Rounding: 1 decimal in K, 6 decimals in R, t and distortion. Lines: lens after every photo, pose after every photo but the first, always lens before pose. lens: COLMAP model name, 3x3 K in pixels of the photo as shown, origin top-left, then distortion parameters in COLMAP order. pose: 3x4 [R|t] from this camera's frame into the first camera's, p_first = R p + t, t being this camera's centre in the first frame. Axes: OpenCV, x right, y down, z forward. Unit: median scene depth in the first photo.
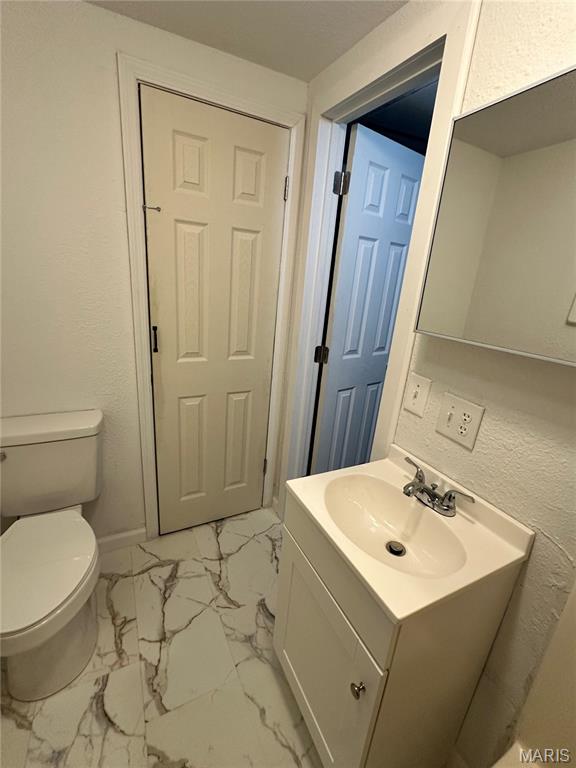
lens RADIAL K [[333.0, 0, 288.0], [0, 333.0, 384.0], [0, 0, 1]] dist [0.001983, 0.000614]
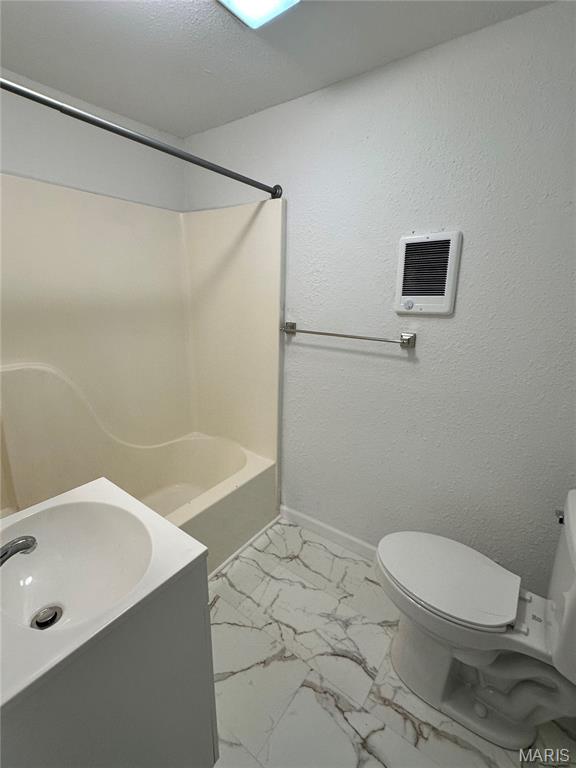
lens RADIAL K [[333.0, 0, 288.0], [0, 333.0, 384.0], [0, 0, 1]] dist [0.001983, 0.000614]
pose [[-0.883221, 0.032823, -0.467806, 0.139790], [-0.226046, 0.844215, 0.486009, -0.328295], [0.410881, 0.534999, -0.738209, 1.156043]]
